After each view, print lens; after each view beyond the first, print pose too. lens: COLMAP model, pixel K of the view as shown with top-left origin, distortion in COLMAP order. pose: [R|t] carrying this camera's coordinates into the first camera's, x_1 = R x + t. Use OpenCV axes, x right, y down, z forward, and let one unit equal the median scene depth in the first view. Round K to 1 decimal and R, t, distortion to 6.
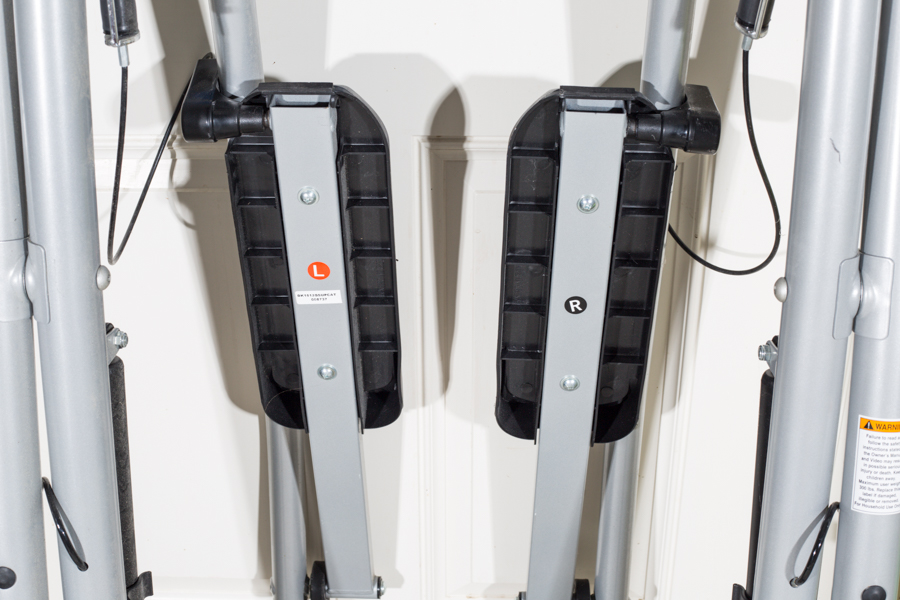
lens RADIAL K [[1364.5, 0, 454.7], [0, 1364.5, 303.2], [0, 0, 1]] dist [-0.126973, 0.000000]
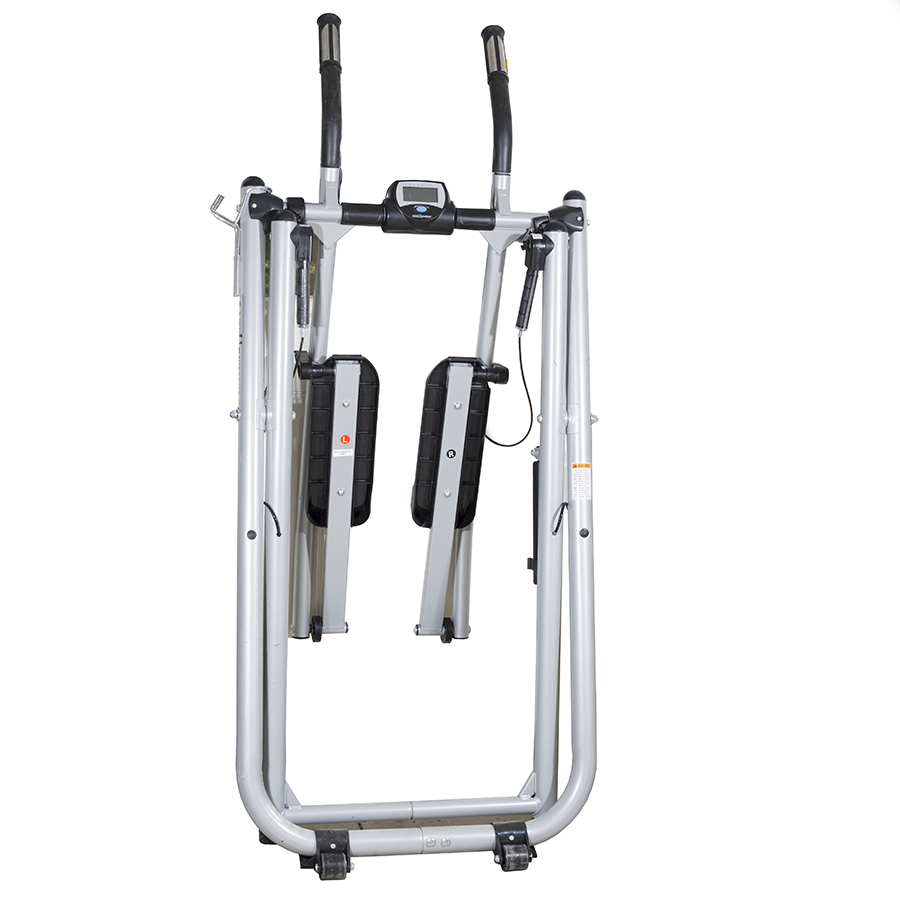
lens RADIAL K [[1975.0, 0, 449.0], [0, 1975.0, 448.9], [0, 0, 1]] dist [0.019612, 0.000000]
pose [[0.968939, -0.004444, 0.247258, -0.830903], [0.073010, 0.960413, -0.268843, 0.995769], [-0.236275, 0.278545, 0.930906, -2.390826]]
